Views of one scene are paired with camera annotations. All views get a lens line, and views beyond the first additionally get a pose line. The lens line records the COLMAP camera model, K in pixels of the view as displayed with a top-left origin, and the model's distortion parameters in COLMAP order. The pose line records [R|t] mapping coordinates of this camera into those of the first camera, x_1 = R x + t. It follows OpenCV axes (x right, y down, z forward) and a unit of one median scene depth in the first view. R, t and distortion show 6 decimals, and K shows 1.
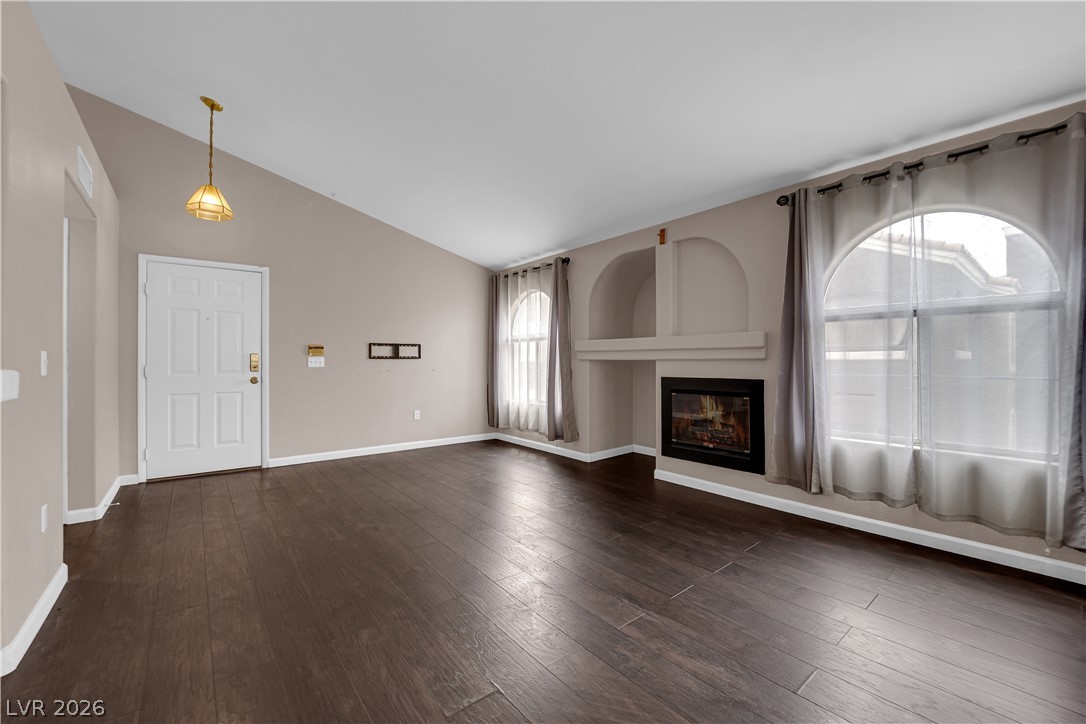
lens RADIAL K [[435.8, 0, 539.6], [0, 435.8, 361.3], [0, 0, 1]] dist [-0.007225, -0.004593]
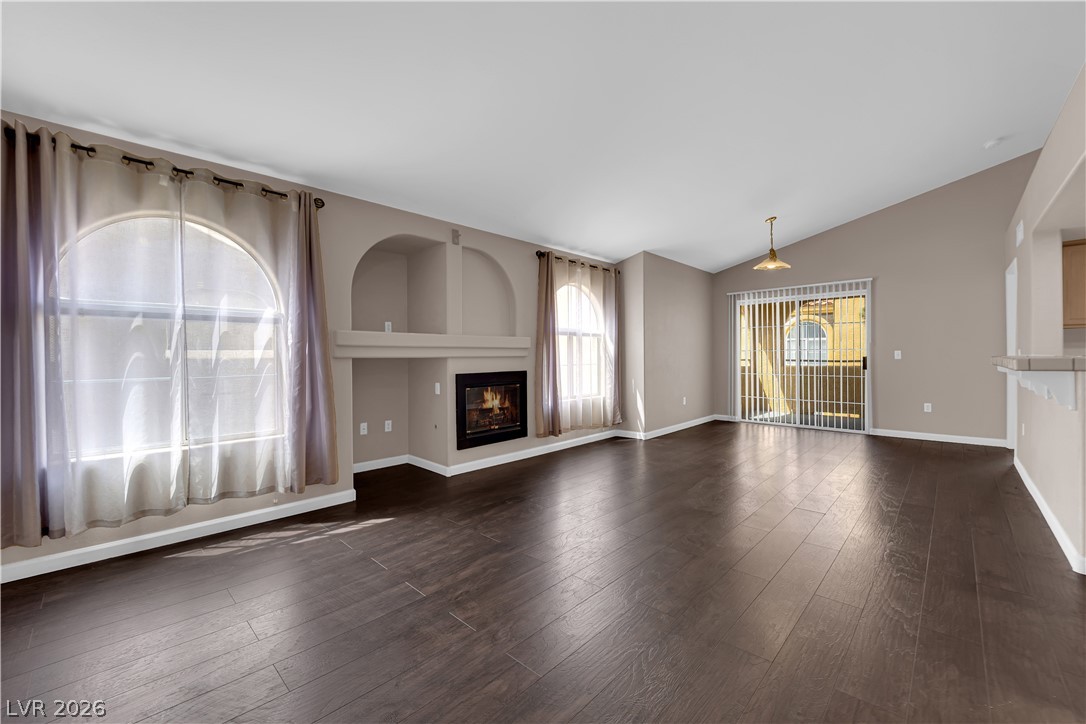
lens RADIAL K [[435.8, 0, 541.1], [0, 435.8, 362.0], [0, 0, 1]] dist [-0.007225, -0.004593]
pose [[-0.130816, -0.003496, 0.991401, -0.688297], [0.013043, 0.999901, 0.005247, 0.004569], [-0.991321, 0.013618, -0.130757, 0.847551]]
